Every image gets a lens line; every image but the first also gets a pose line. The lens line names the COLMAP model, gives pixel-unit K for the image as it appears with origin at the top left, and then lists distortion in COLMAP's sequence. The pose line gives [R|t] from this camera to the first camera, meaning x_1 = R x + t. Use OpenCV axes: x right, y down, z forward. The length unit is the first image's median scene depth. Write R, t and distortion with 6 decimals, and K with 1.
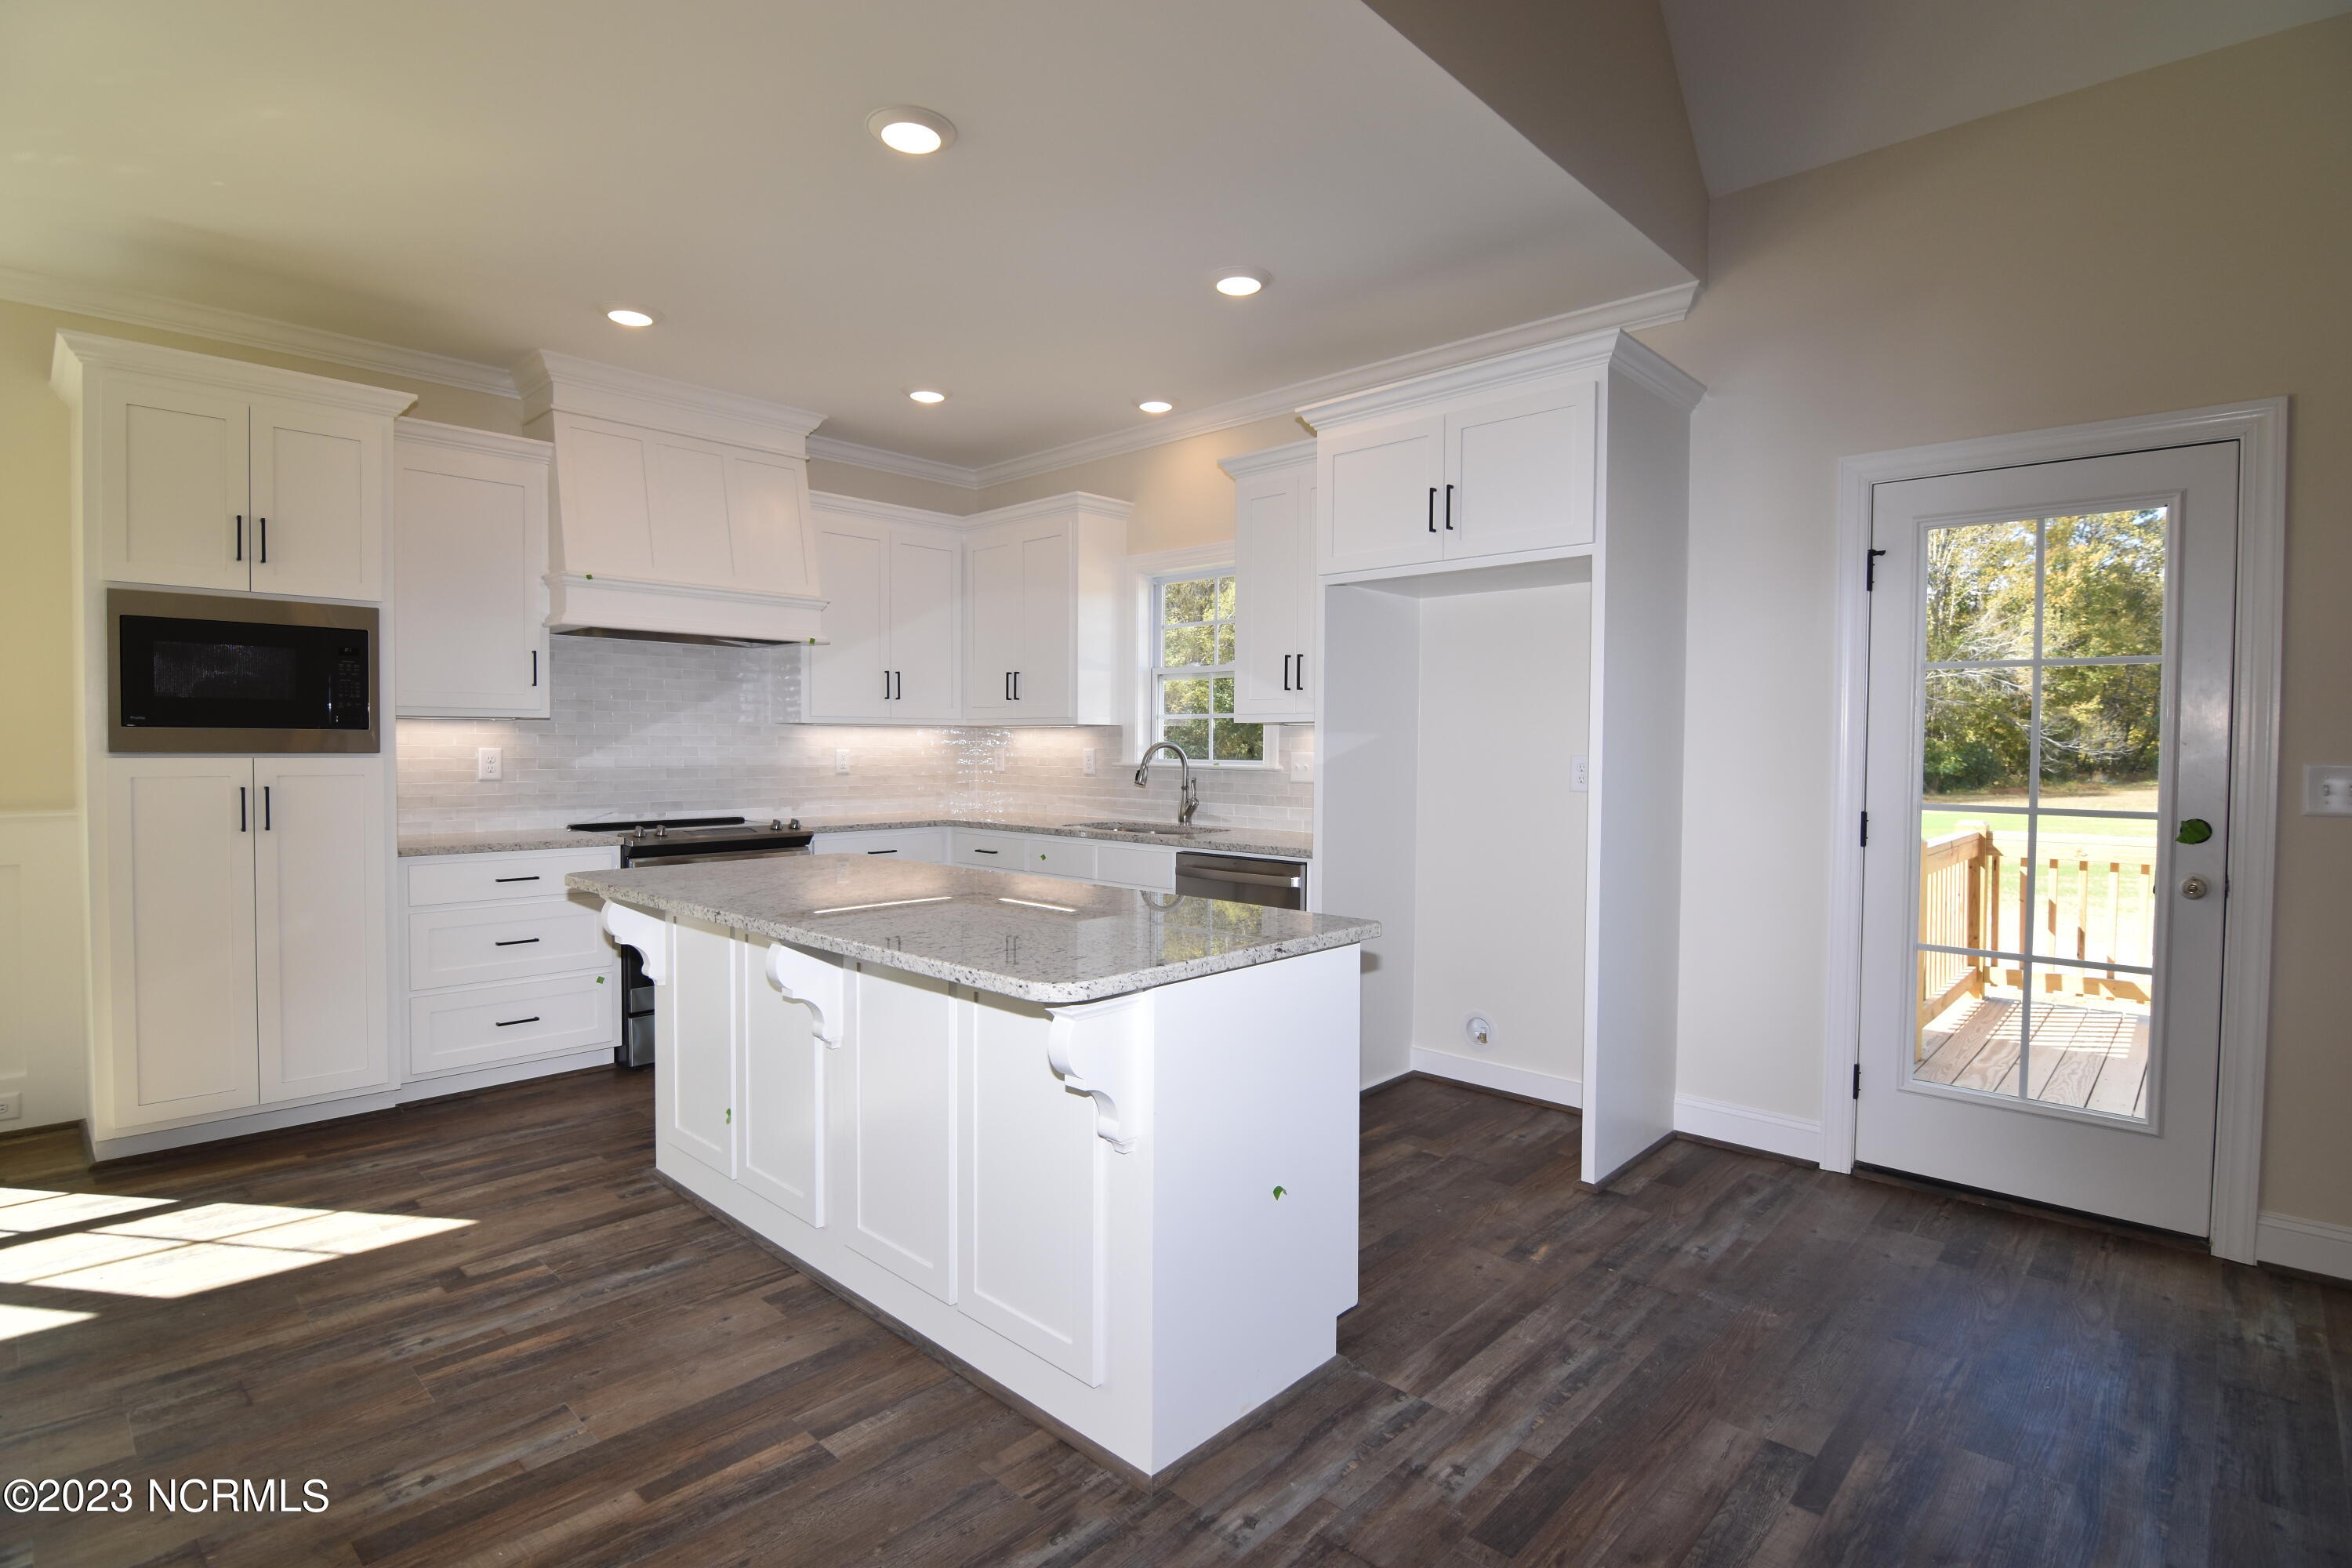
lens RADIAL K [[1140.9, 0, 1183.6], [0, 1140.9, 790.3], [0, 0, 1]] dist [-0.030952, 0.000003]
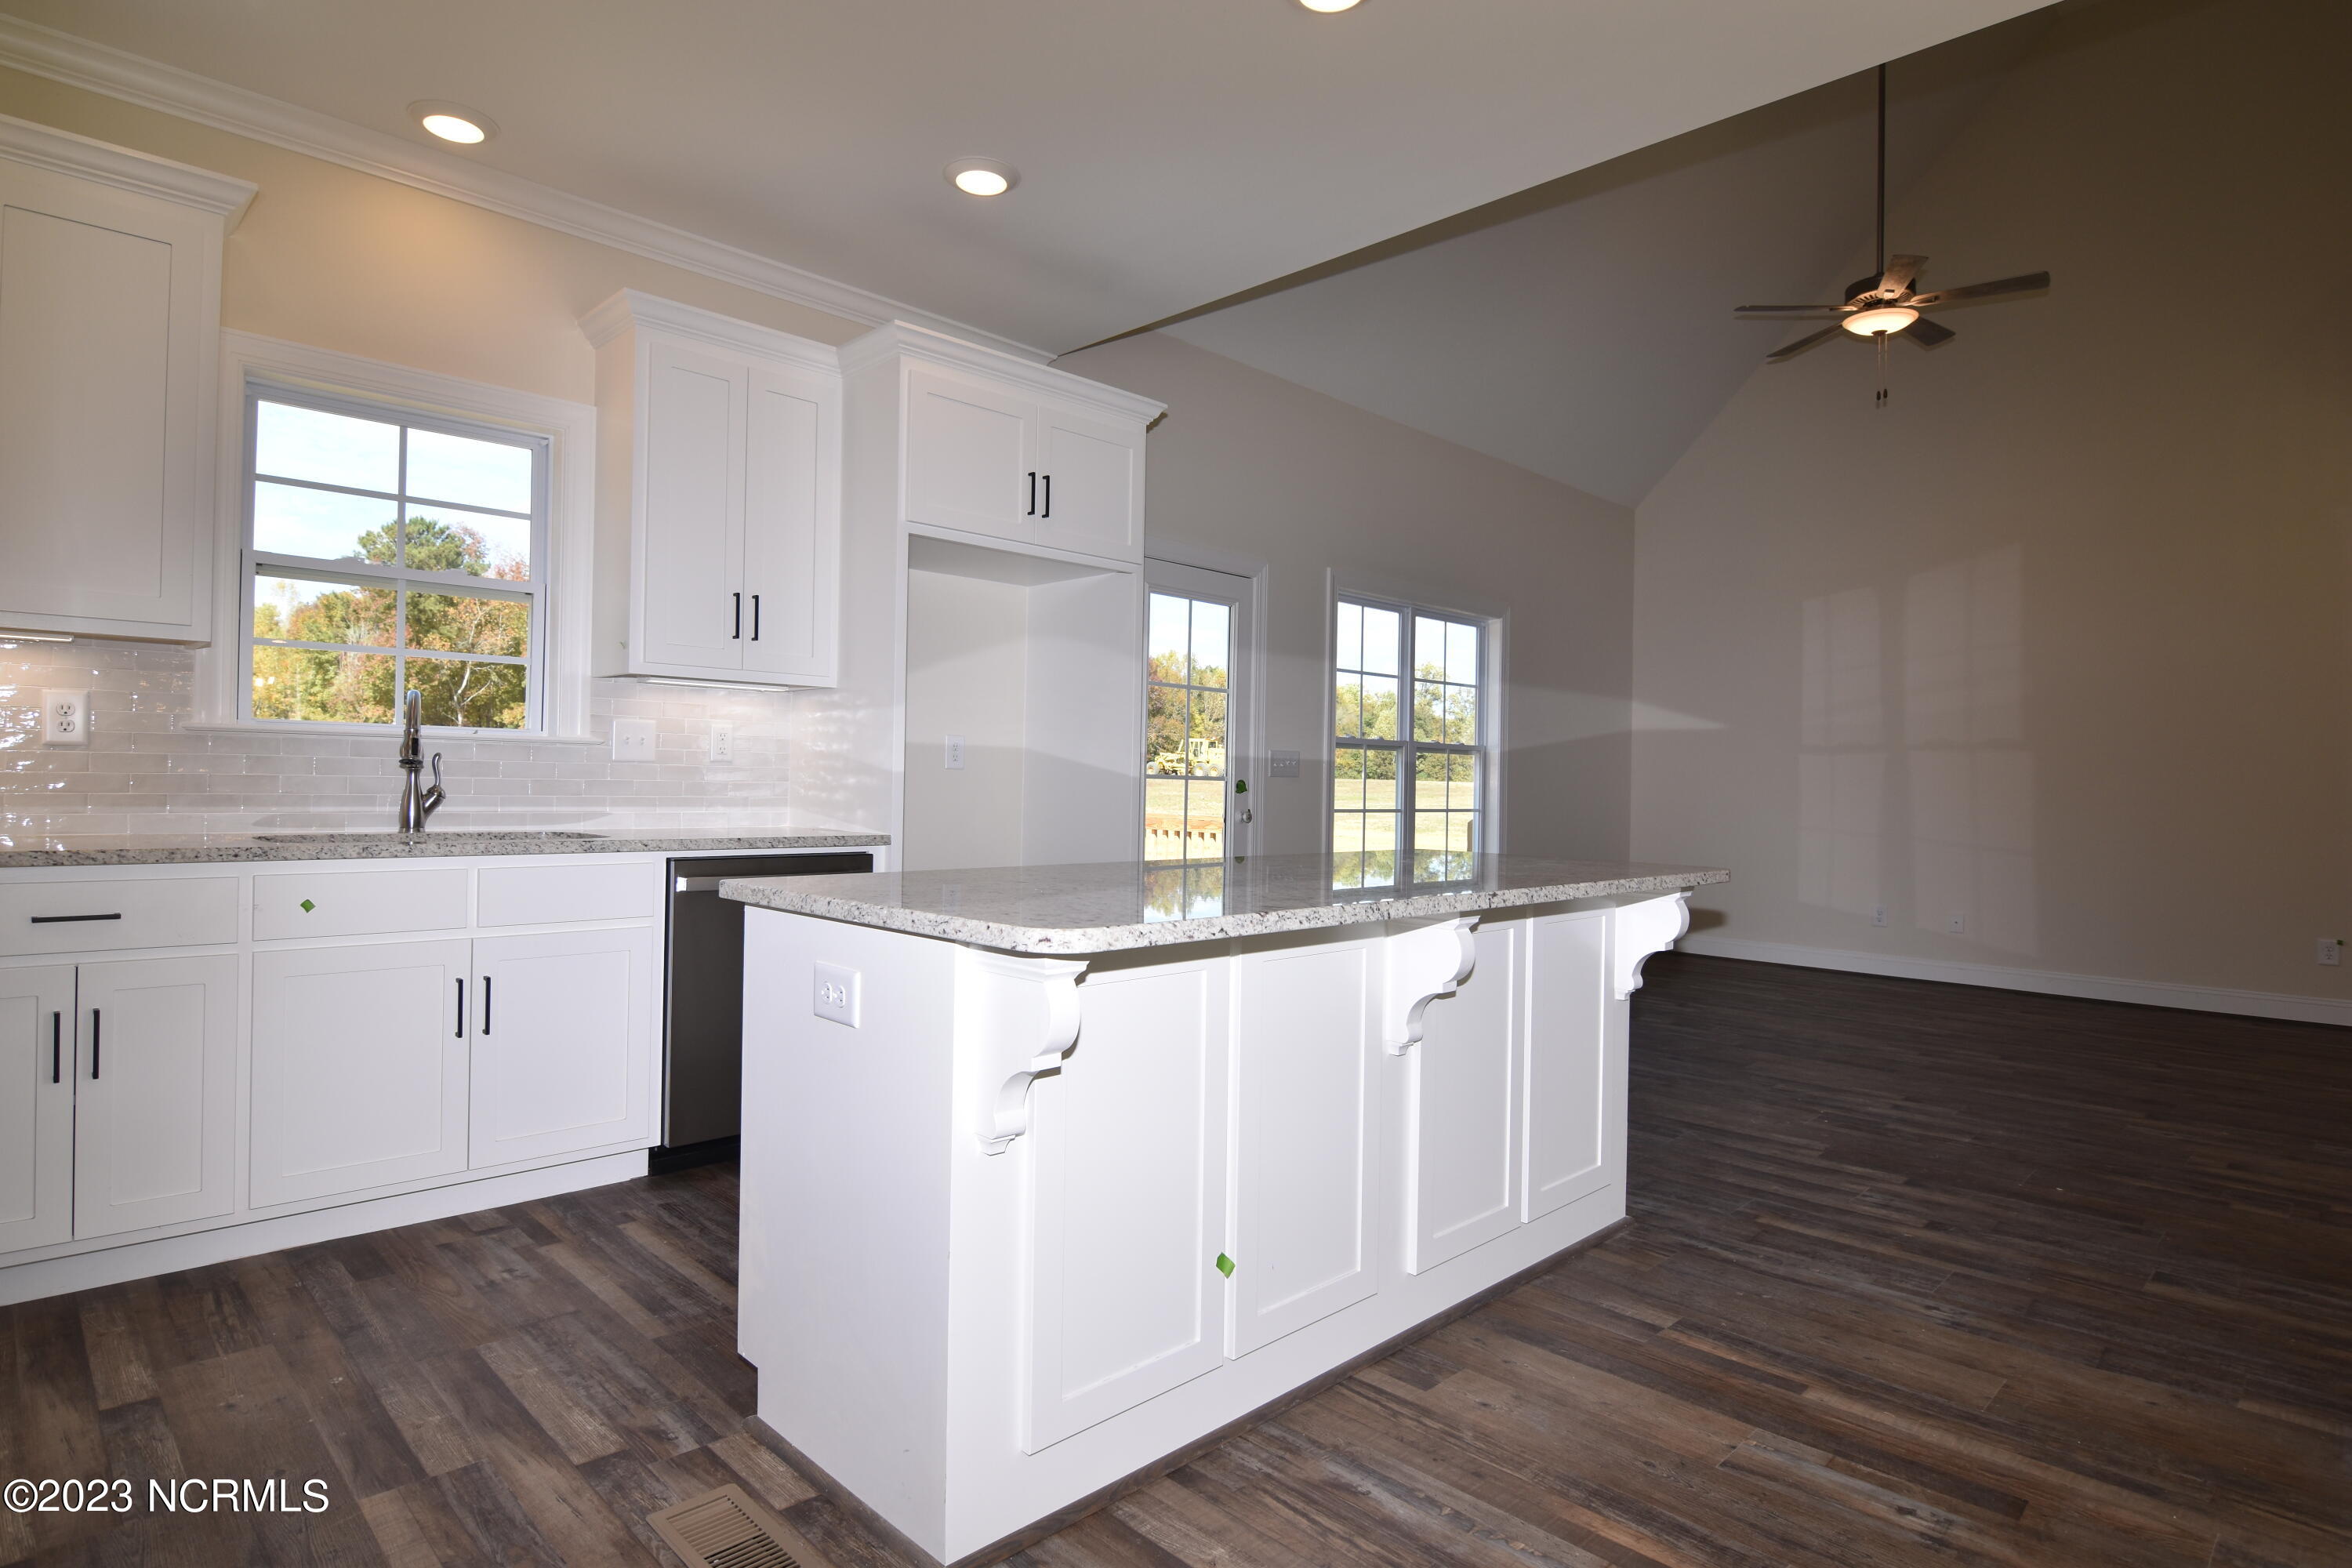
lens RADIAL K [[1250.2, 0, 1178.4], [0, 1250.2, 774.9], [0, 0, 1]] dist [-0.025790, -0.001849]
pose [[0.038318, 0.003229, 0.999260, -1.533900], [0.023685, 0.999711, -0.004139, 0.030793], [-0.998985, 0.023826, 0.038231, 1.398409]]
